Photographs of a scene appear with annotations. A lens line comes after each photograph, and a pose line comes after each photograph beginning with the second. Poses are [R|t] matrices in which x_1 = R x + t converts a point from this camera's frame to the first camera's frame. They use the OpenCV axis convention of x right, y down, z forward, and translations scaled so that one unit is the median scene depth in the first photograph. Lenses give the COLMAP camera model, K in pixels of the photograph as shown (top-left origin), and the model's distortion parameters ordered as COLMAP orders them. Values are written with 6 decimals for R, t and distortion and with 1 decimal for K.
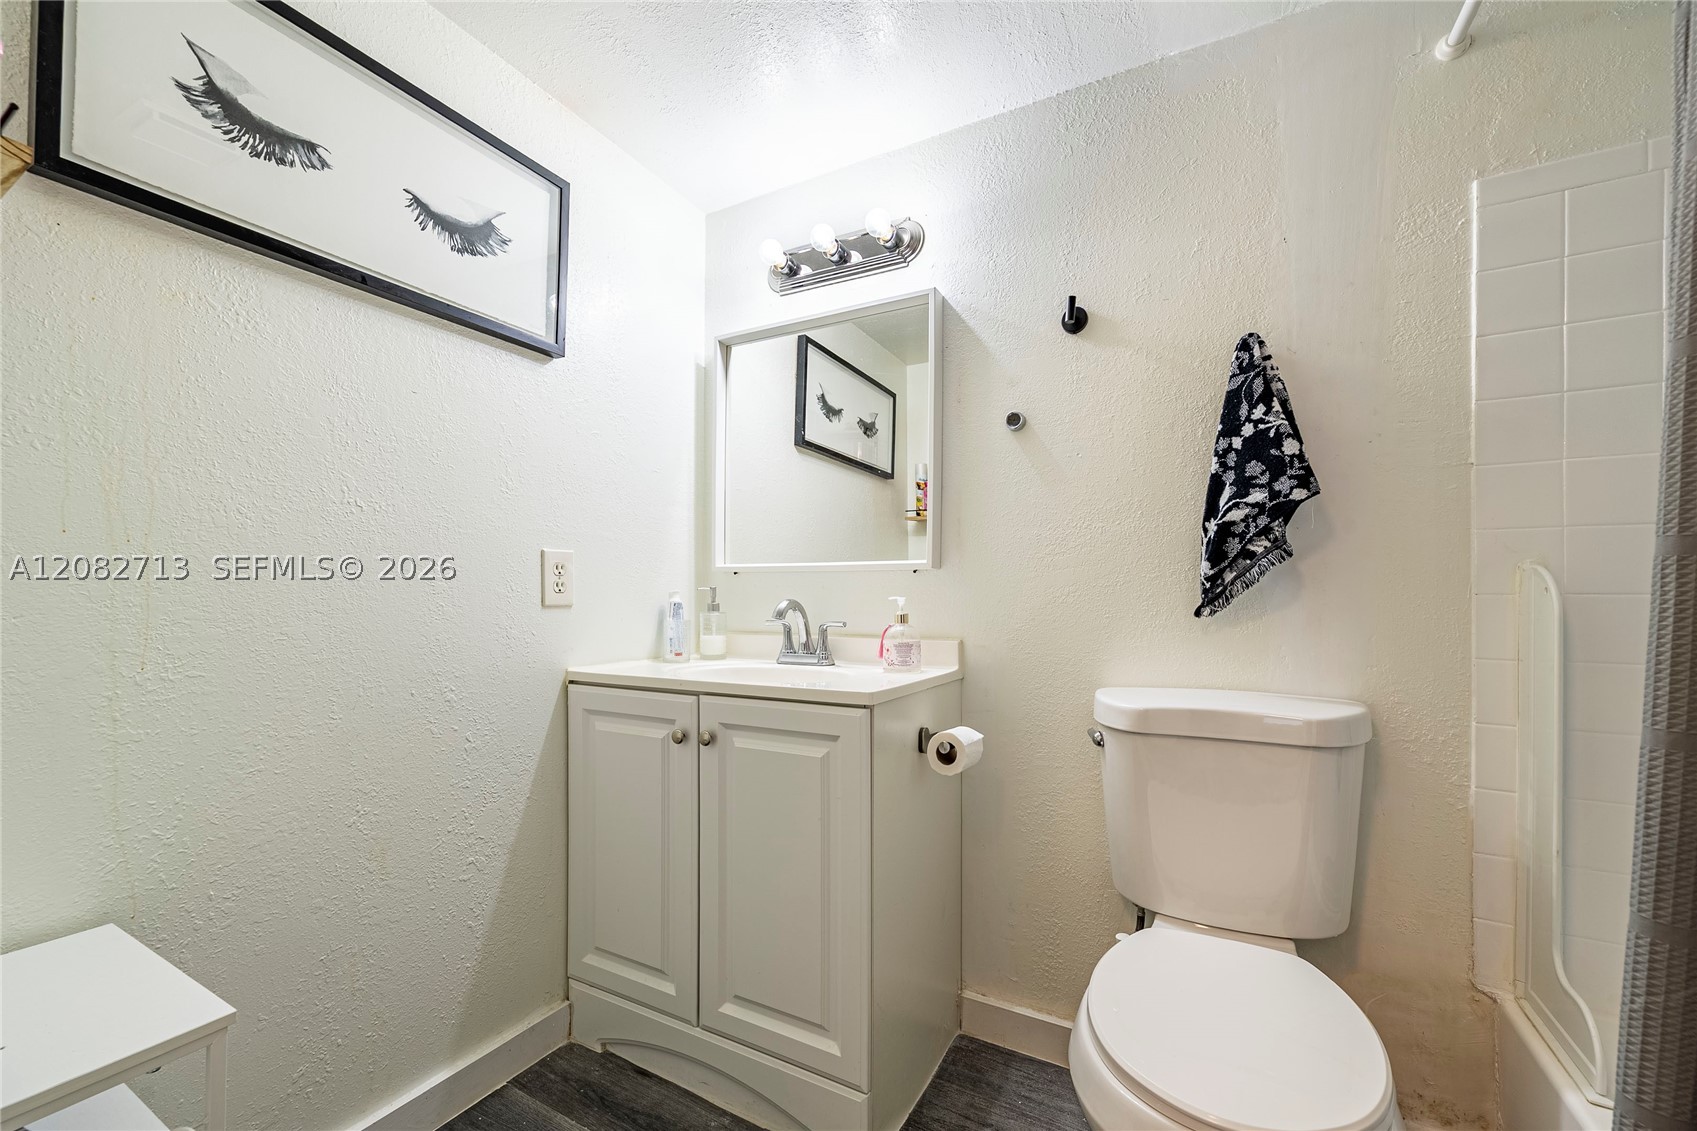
lens RADIAL K [[678.0, 0, 857.7], [0, 678.0, 601.0], [0, 0, 1]] dist [-0.001696, -0.000251]
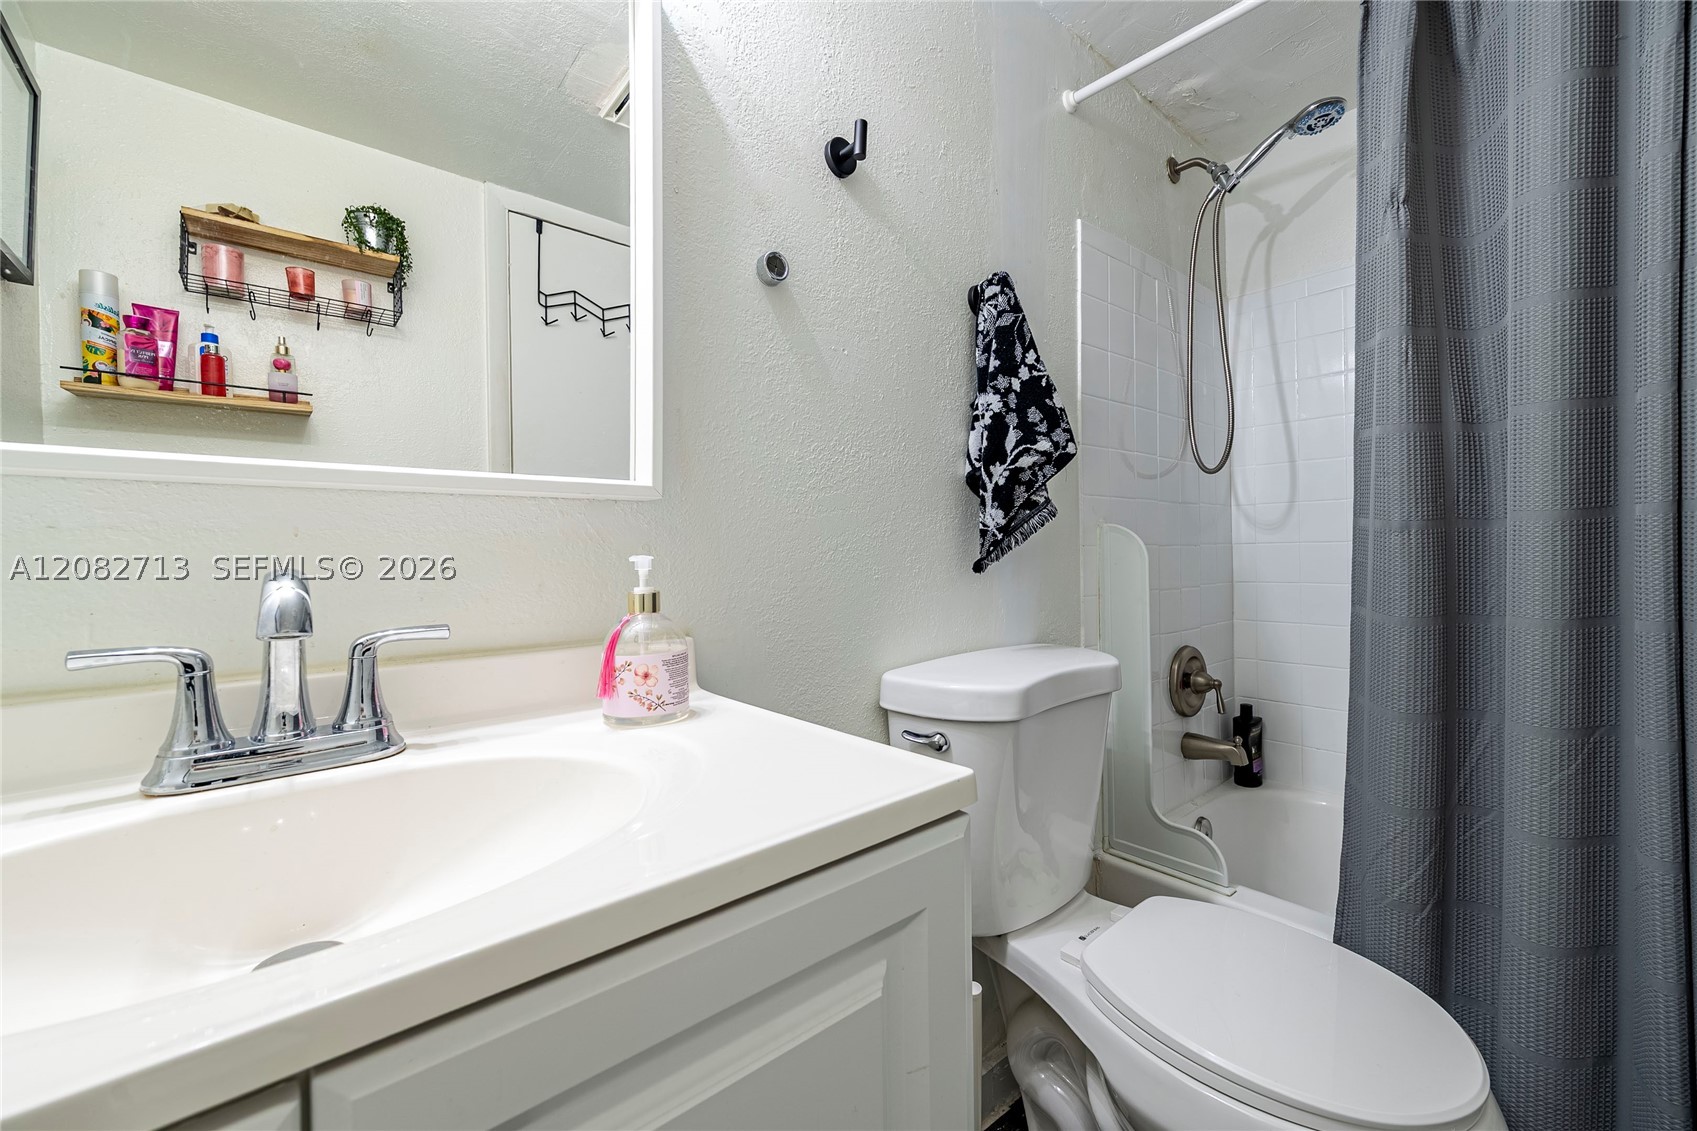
lens RADIAL K [[678.0, 0, 854.0], [0, 678.0, 554.9], [0, 0, 1]] dist [-0.001696, -0.000251]
pose [[0.359032, -0.010191, 0.933270, -0.396963], [0.021569, 0.999764, 0.002620, -0.005773], [-0.933076, 0.019190, 0.359167, 0.883000]]
